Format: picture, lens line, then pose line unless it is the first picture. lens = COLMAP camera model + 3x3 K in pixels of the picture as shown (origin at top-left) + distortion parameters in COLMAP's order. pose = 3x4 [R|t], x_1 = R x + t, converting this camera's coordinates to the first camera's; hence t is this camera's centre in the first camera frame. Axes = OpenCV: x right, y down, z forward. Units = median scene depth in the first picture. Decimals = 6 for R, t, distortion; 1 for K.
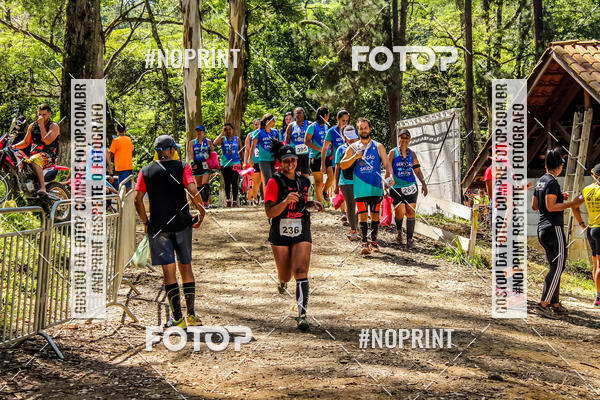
lens RADIAL K [[1216.7, 0, 262.1], [0, 1216.7, 201.8], [0, 0, 1]] dist [0.060316, 0.153385]
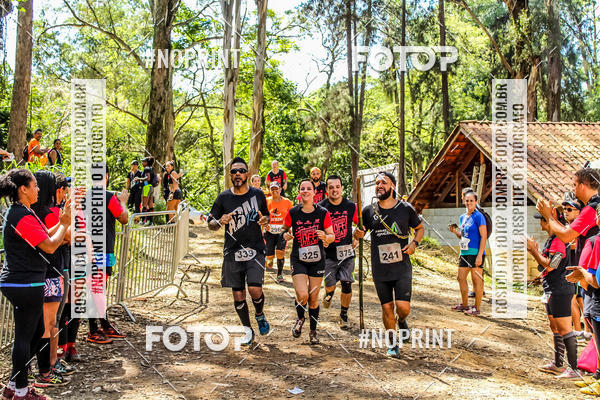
lens RADIAL K [[1056.3, 0, 278.2], [0, 1056.3, 199.6], [0, 0, 1]] dist [-0.028130, -0.067361]
pose [[0.999719, 0.022947, -0.005981, 0.017916], [-0.023000, 0.999695, -0.009034, -0.015200], [0.005772, 0.009169, 0.999941, -0.388770]]
